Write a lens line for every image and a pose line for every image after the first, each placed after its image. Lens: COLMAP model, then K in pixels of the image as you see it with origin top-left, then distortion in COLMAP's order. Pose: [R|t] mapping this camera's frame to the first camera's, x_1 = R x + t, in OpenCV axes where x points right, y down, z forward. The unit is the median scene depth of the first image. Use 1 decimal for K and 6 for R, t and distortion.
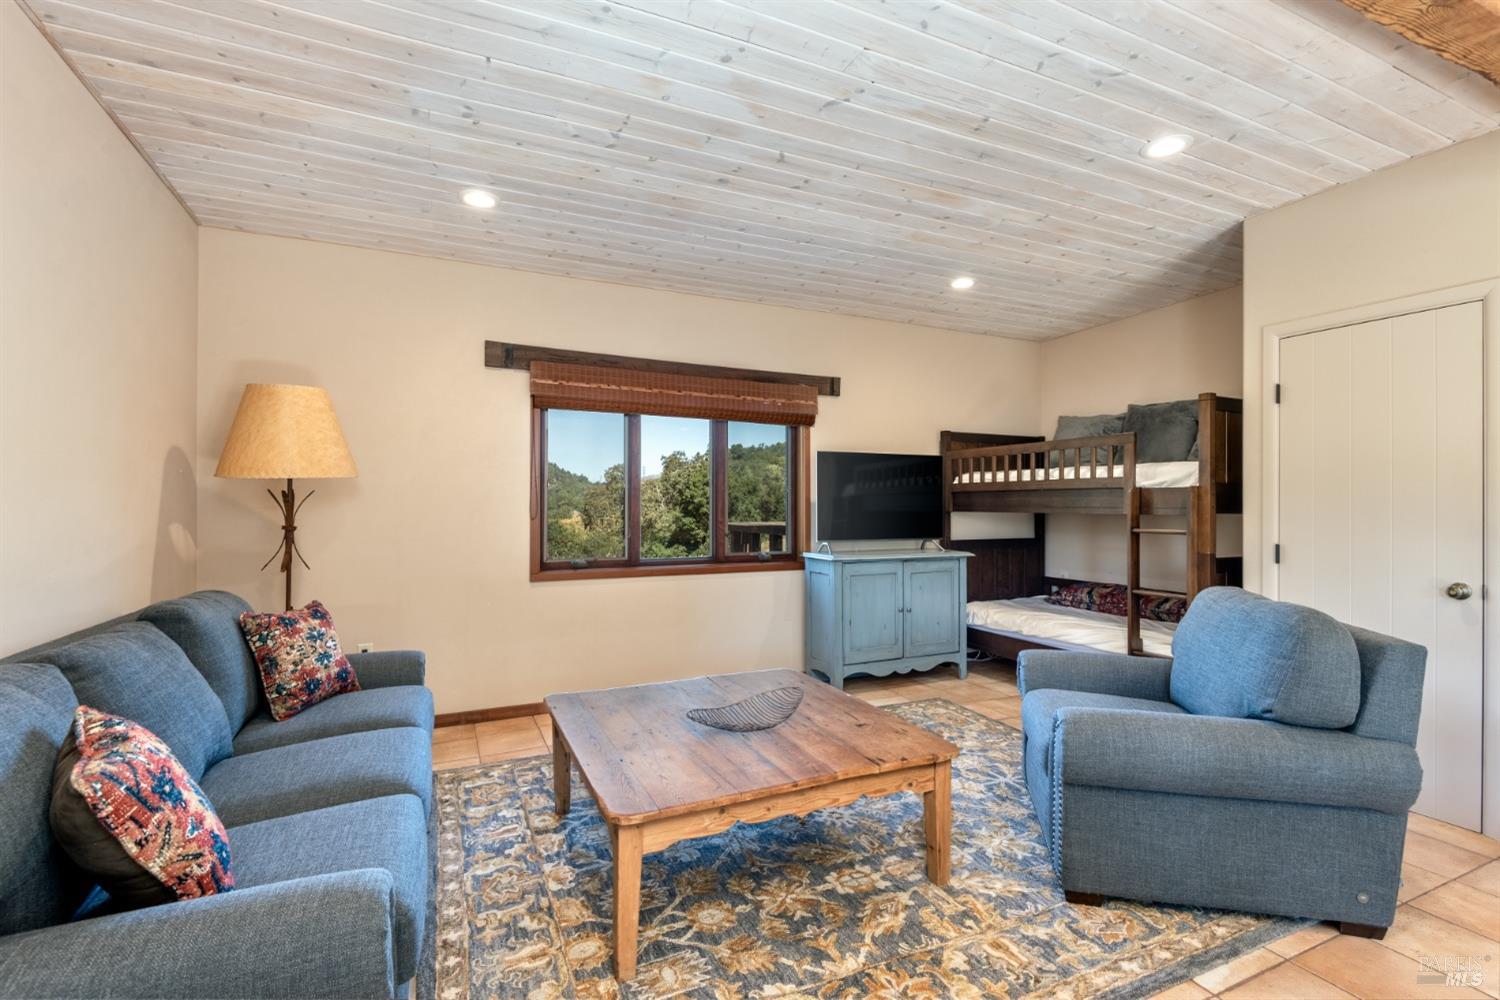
lens RADIAL K [[665.2, 0, 749.5], [0, 665.2, 509.0], [0, 0, 1]] dist [0.001345, -0.000179]
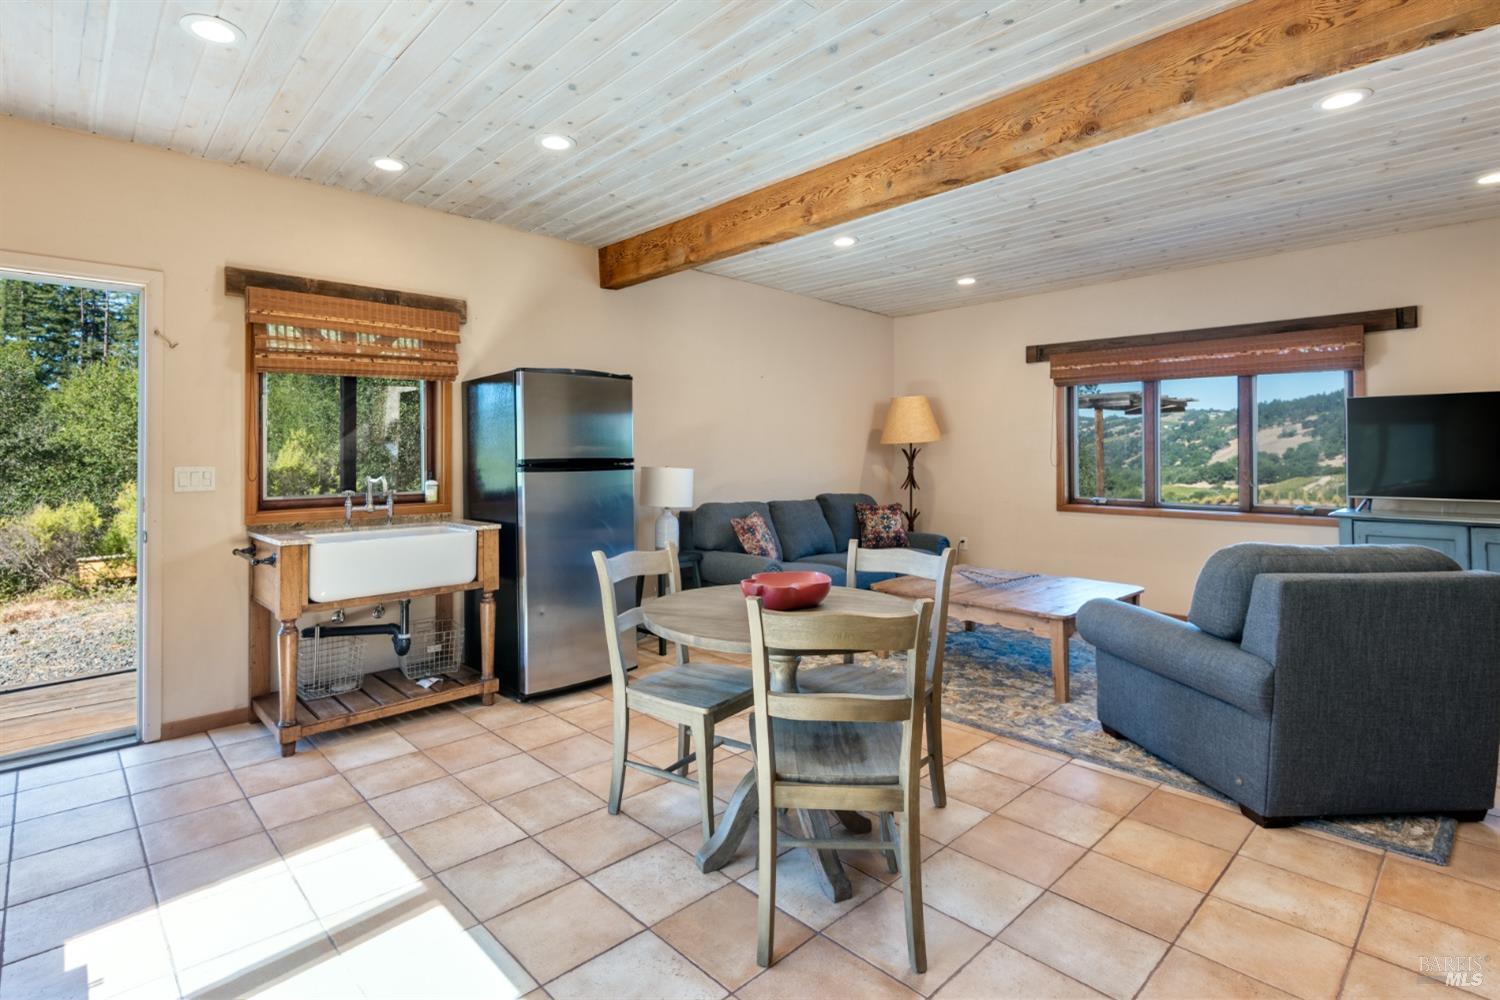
lens RADIAL K [[688.0, 0, 749.5], [0, 688.0, 458.5], [0, 0, 1]] dist [0.000183, -0.000129]
pose [[0.358410, 0.003677, -0.933557, 1.216236], [-0.006196, 0.999980, 0.001560, 0.001215], [0.933544, 0.005225, 0.358426, -0.194675]]
